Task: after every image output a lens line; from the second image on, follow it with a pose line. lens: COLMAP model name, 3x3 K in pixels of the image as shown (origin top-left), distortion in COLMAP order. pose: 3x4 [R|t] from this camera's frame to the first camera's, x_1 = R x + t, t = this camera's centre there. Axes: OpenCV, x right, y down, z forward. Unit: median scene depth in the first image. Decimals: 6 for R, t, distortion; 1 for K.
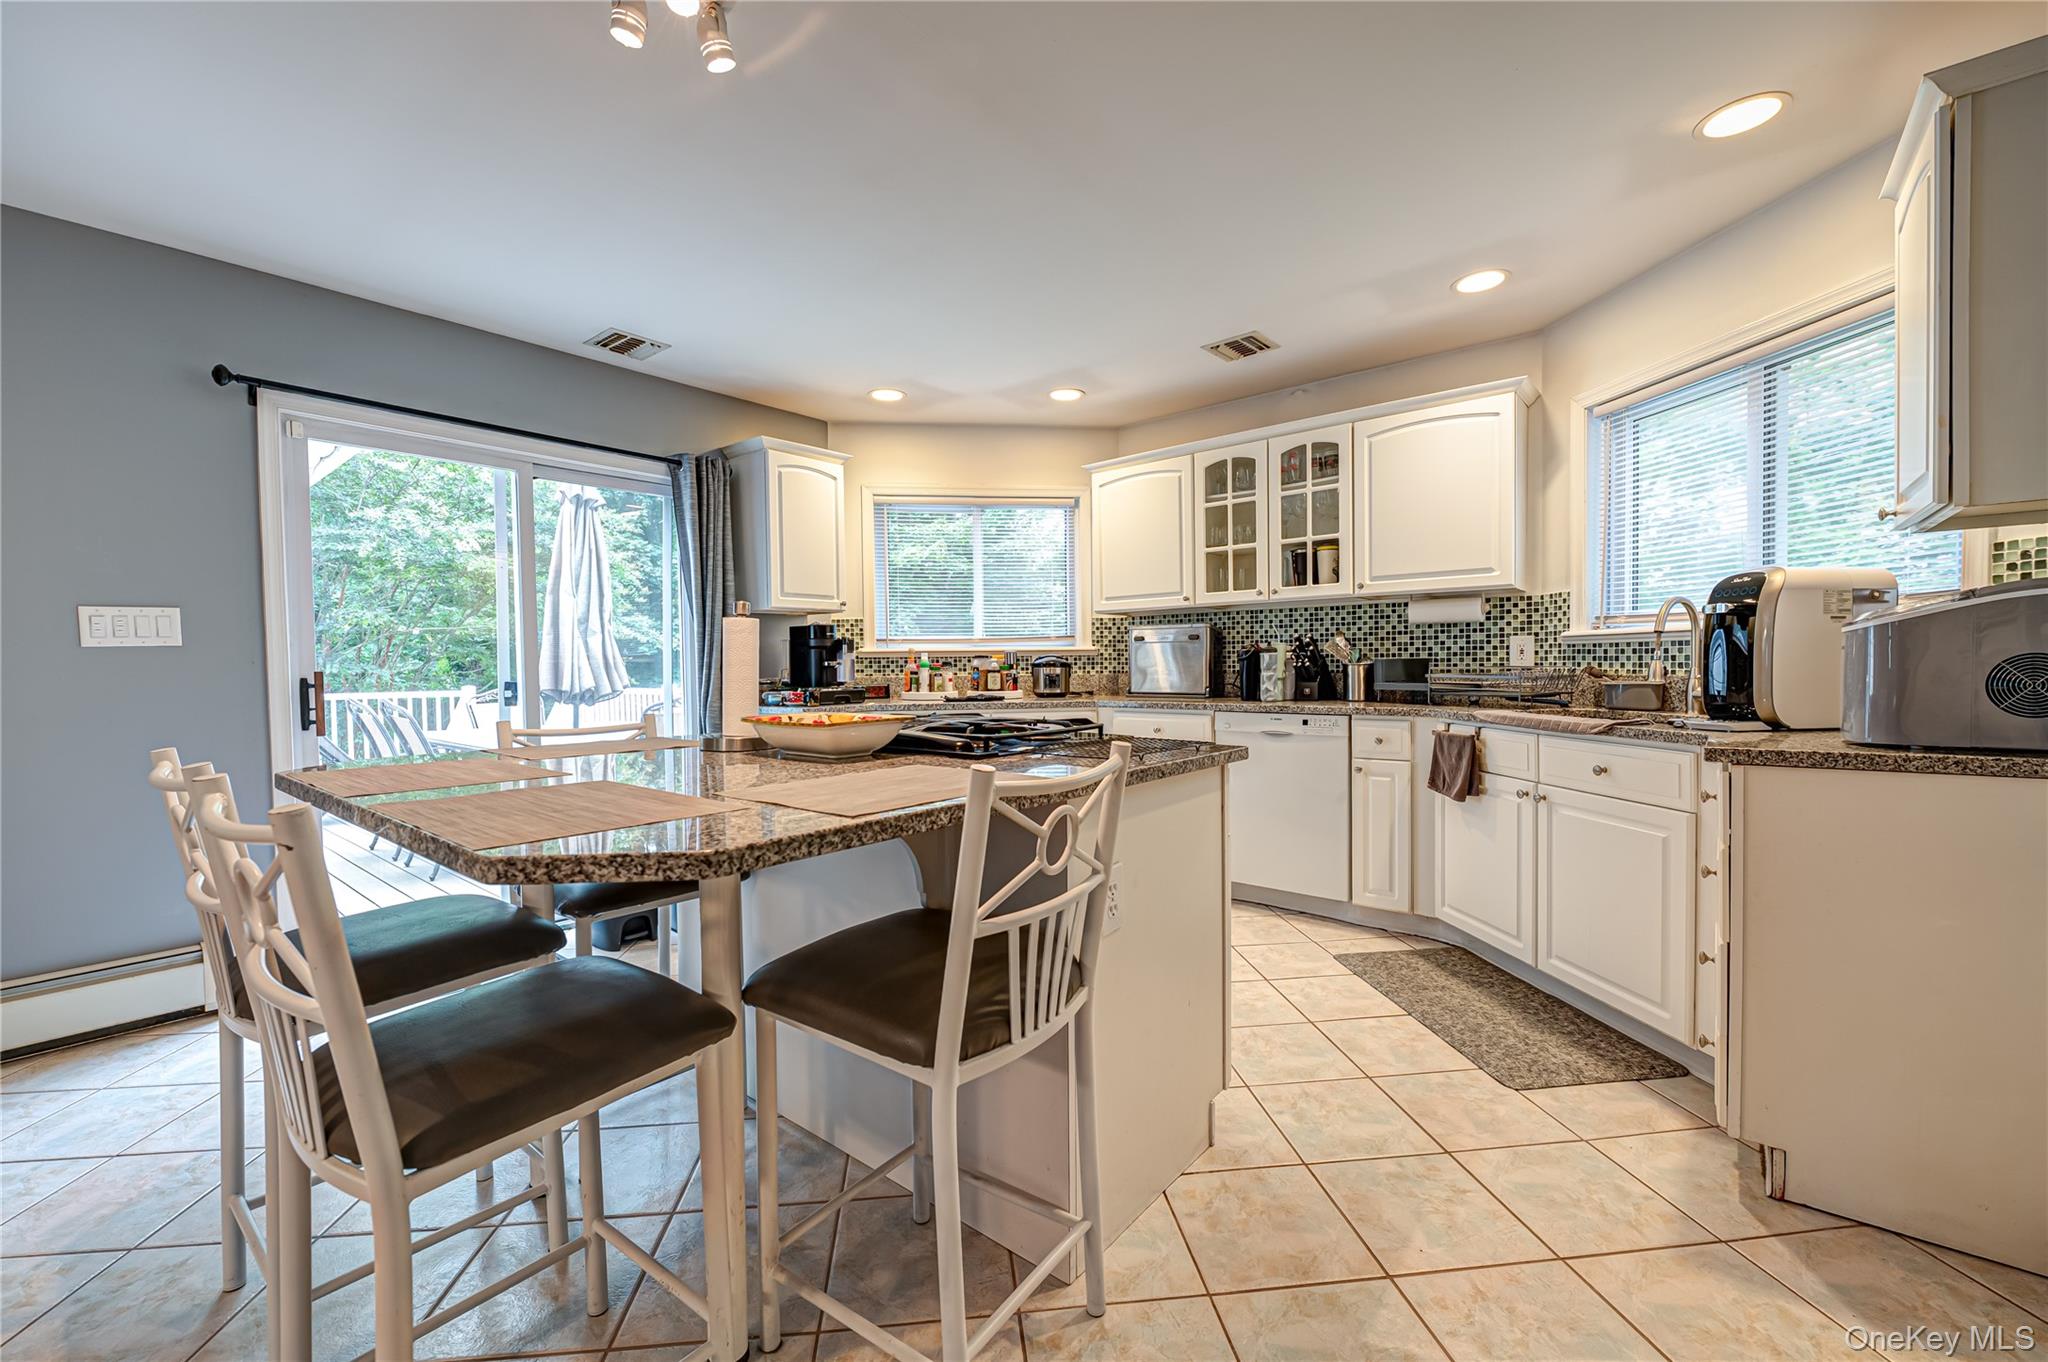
lens RADIAL K [[814.6, 0, 1027.7], [0, 814.6, 686.1], [0, 0, 1]] dist [-0.007402, -0.000507]
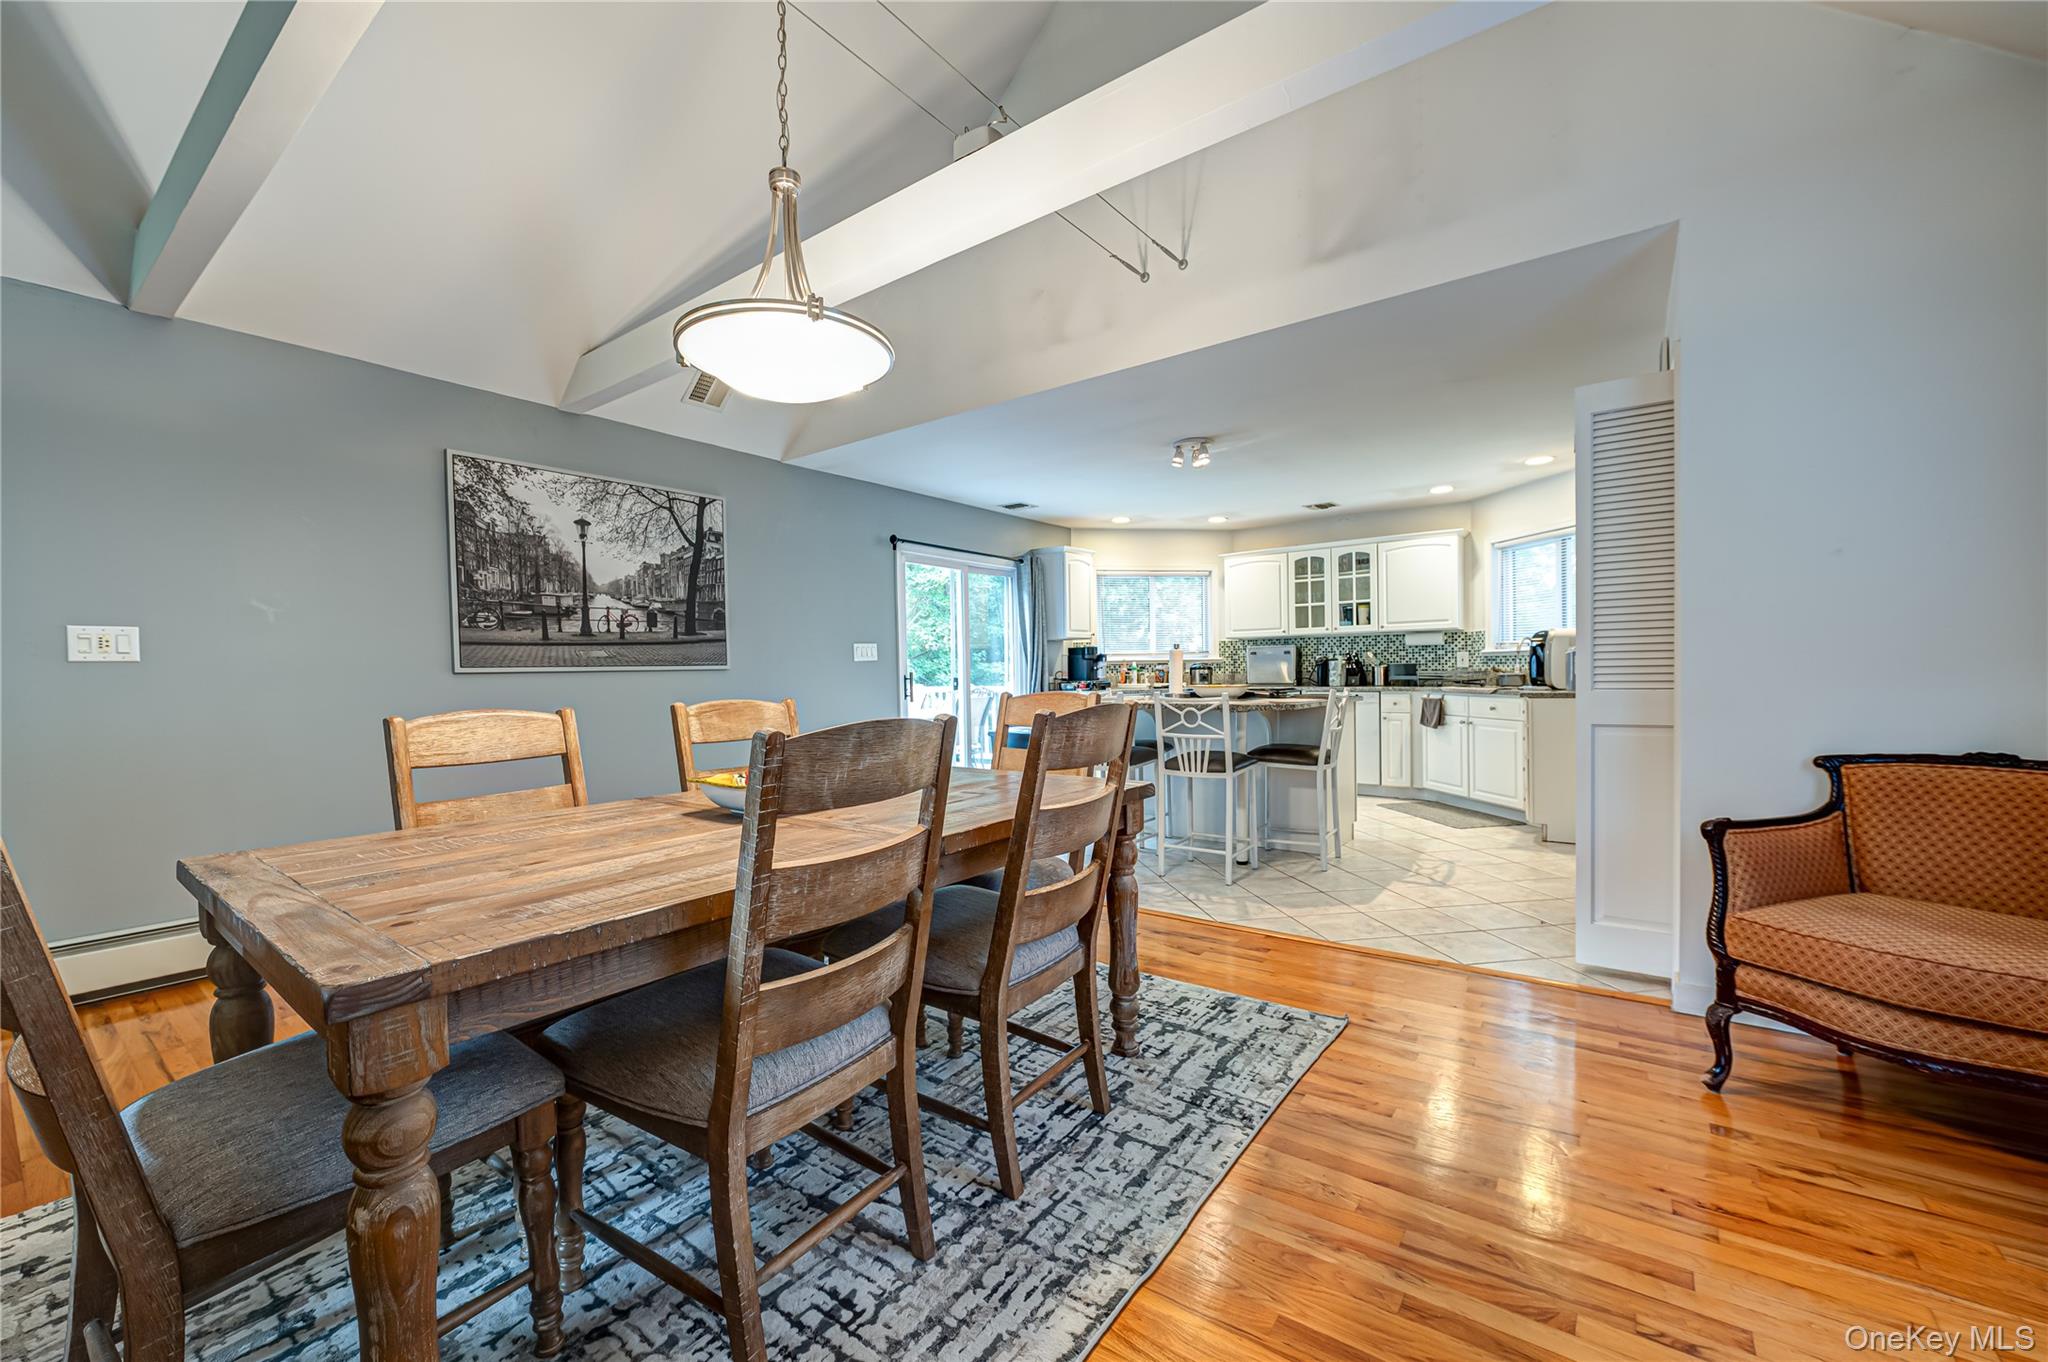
lens RADIAL K [[814.6, 0, 1020.0], [0, 814.6, 686.5], [0, 0, 1]] dist [-0.007402, -0.000507]
pose [[0.999161, -0.006095, 0.040510, -0.512768], [0.006402, 0.999952, -0.007461, 0.028607], [-0.040462, 0.007714, 0.999151, -0.871584]]
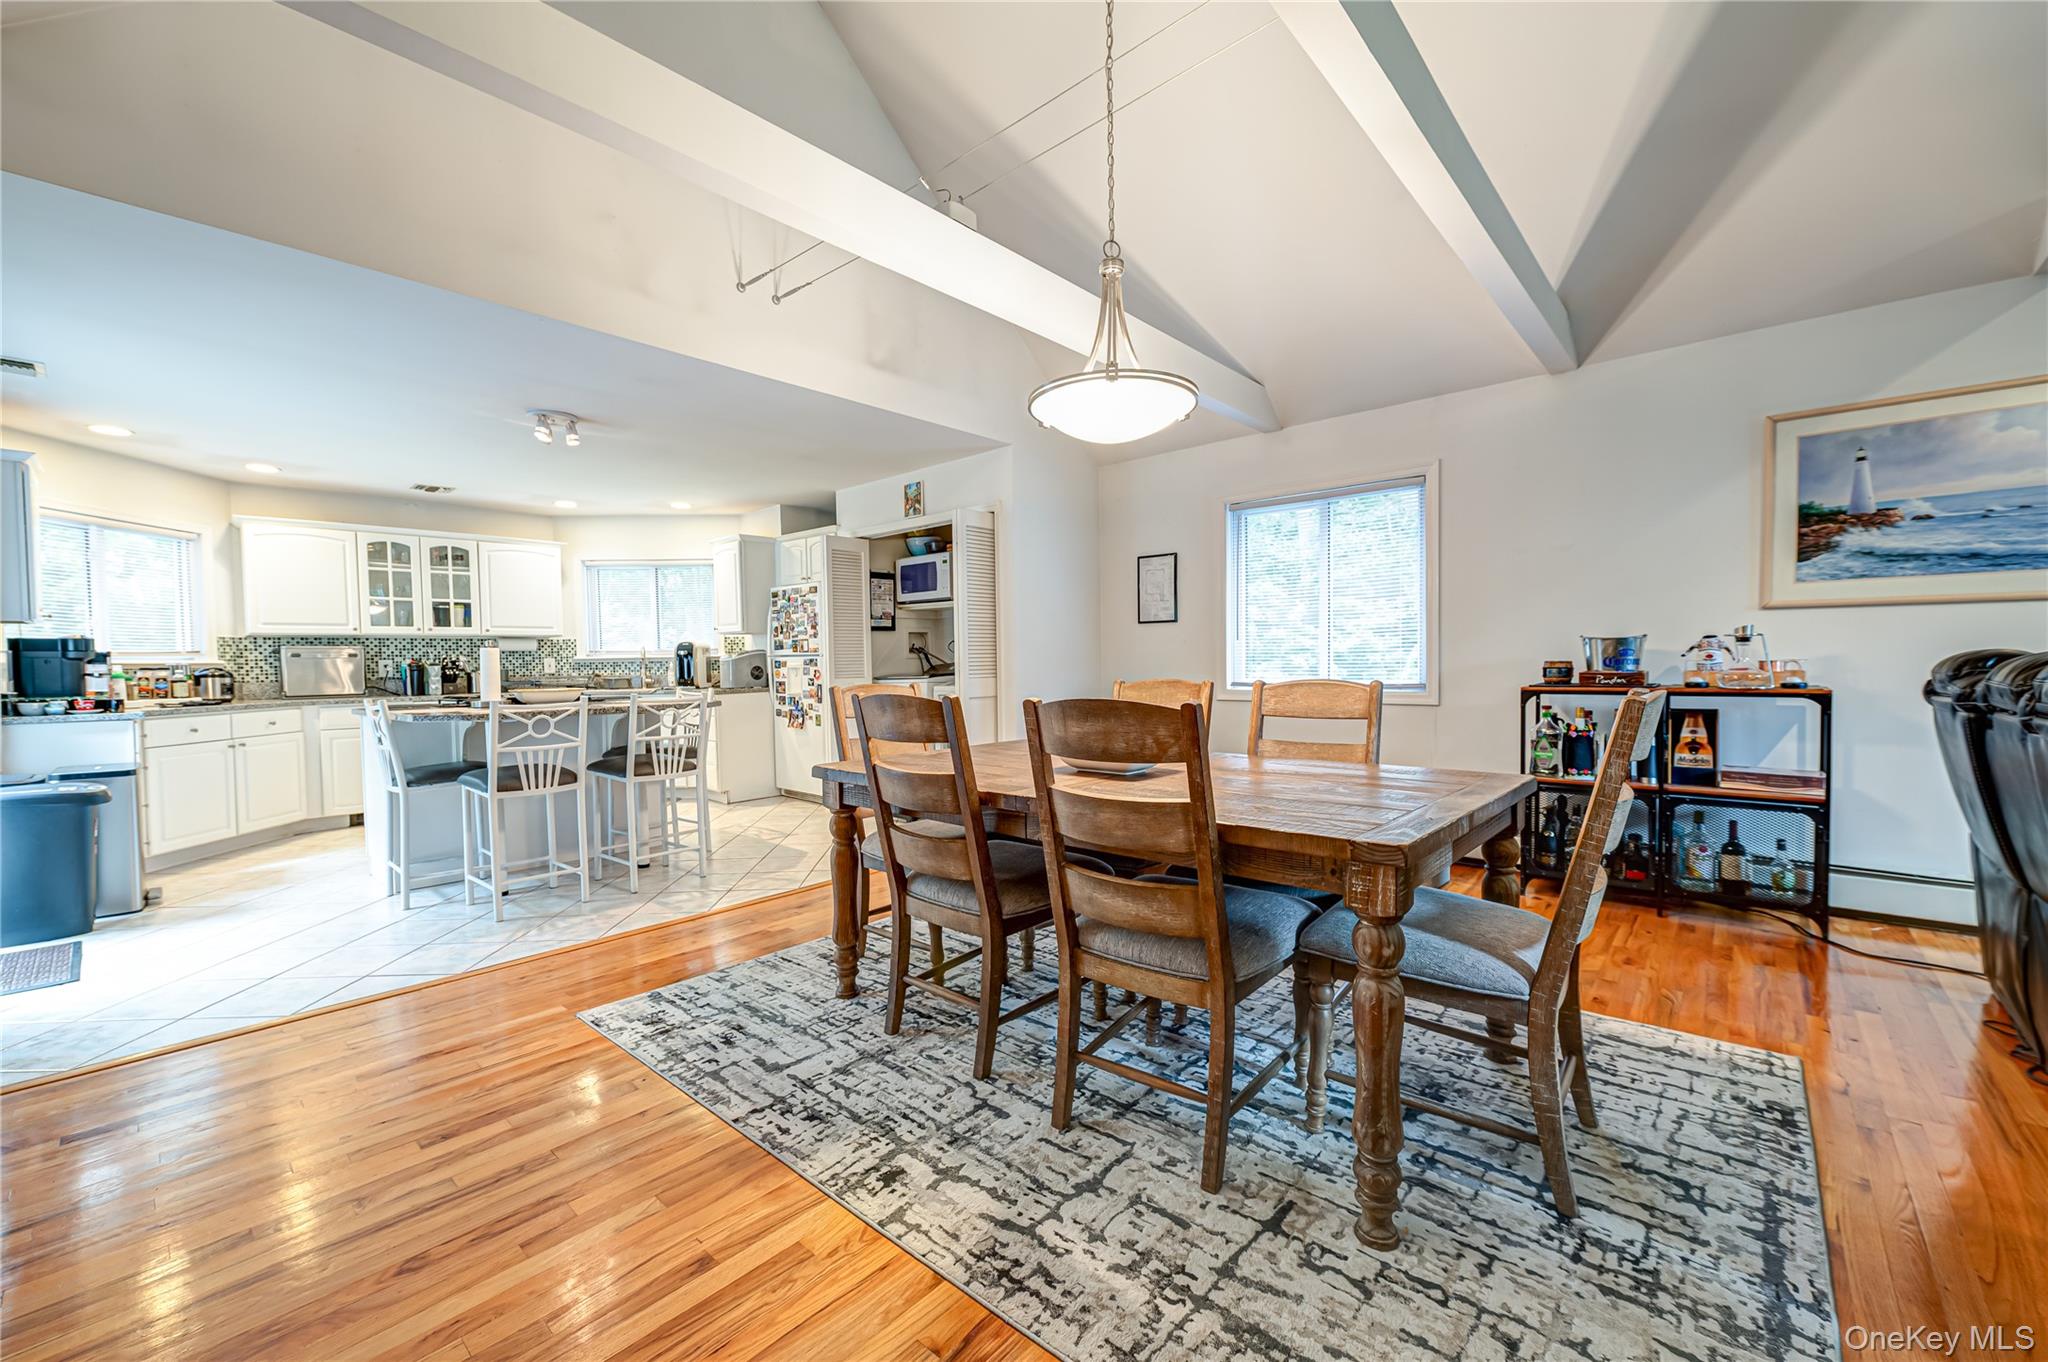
lens RADIAL K [[814.6, 0, 1021.5], [0, 814.6, 687.5], [0, 0, 1]] dist [-0.007402, -0.000507]
pose [[0.049468, -0.021779, 0.998538, -1.306956], [0.041604, 0.998939, 0.019727, 0.020874], [-0.997909, 0.040567, 0.050322, -0.292427]]
